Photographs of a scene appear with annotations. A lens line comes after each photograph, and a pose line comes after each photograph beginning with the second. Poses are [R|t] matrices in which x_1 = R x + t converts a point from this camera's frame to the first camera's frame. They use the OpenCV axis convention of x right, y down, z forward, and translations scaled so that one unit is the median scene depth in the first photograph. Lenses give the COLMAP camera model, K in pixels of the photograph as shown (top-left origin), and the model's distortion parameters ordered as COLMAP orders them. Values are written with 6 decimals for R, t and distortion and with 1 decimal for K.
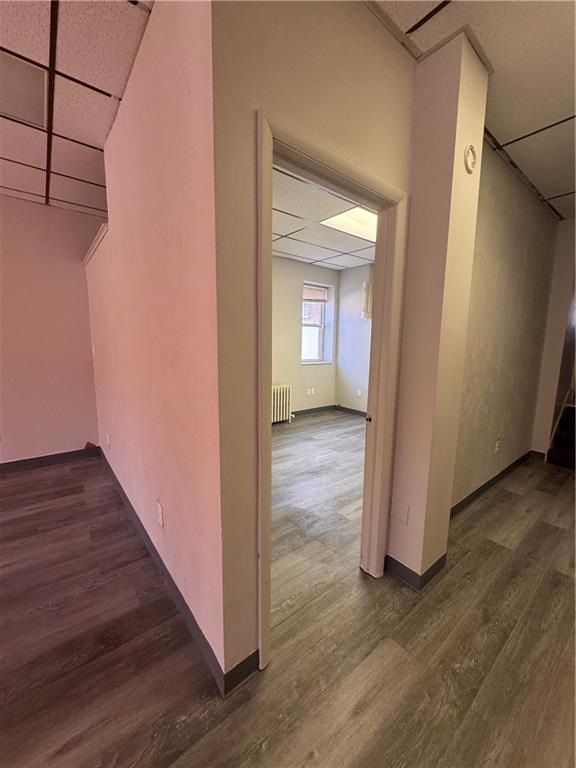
lens RADIAL K [[307.6, 0, 290.4], [0, 307.6, 383.9], [0, 0, 1]] dist [-0.002492, 0.000170]
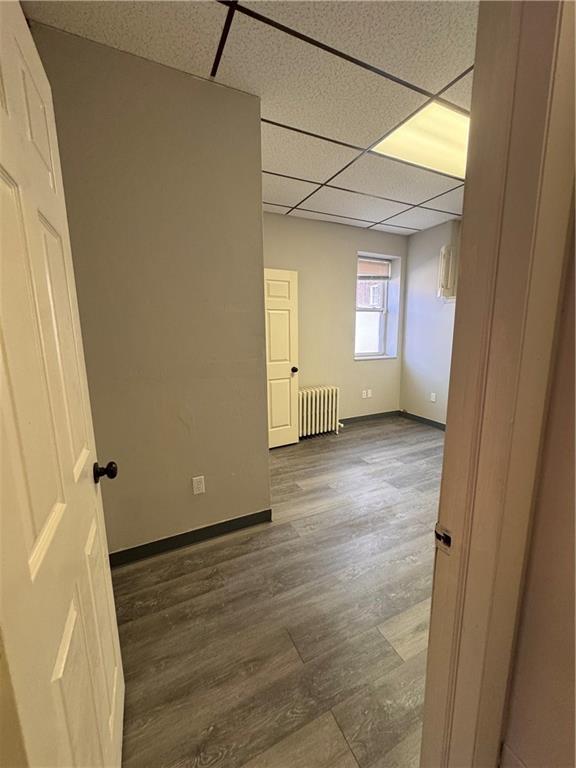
lens RADIAL K [[307.6, 0, 286.2], [0, 307.6, 382.8], [0, 0, 1]] dist [-0.002492, 0.000170]
pose [[0.972963, 0.014009, -0.230534, 0.052085], [-0.007347, 0.999531, 0.029733, -0.029070], [0.230843, -0.027236, 0.972610, 0.203808]]
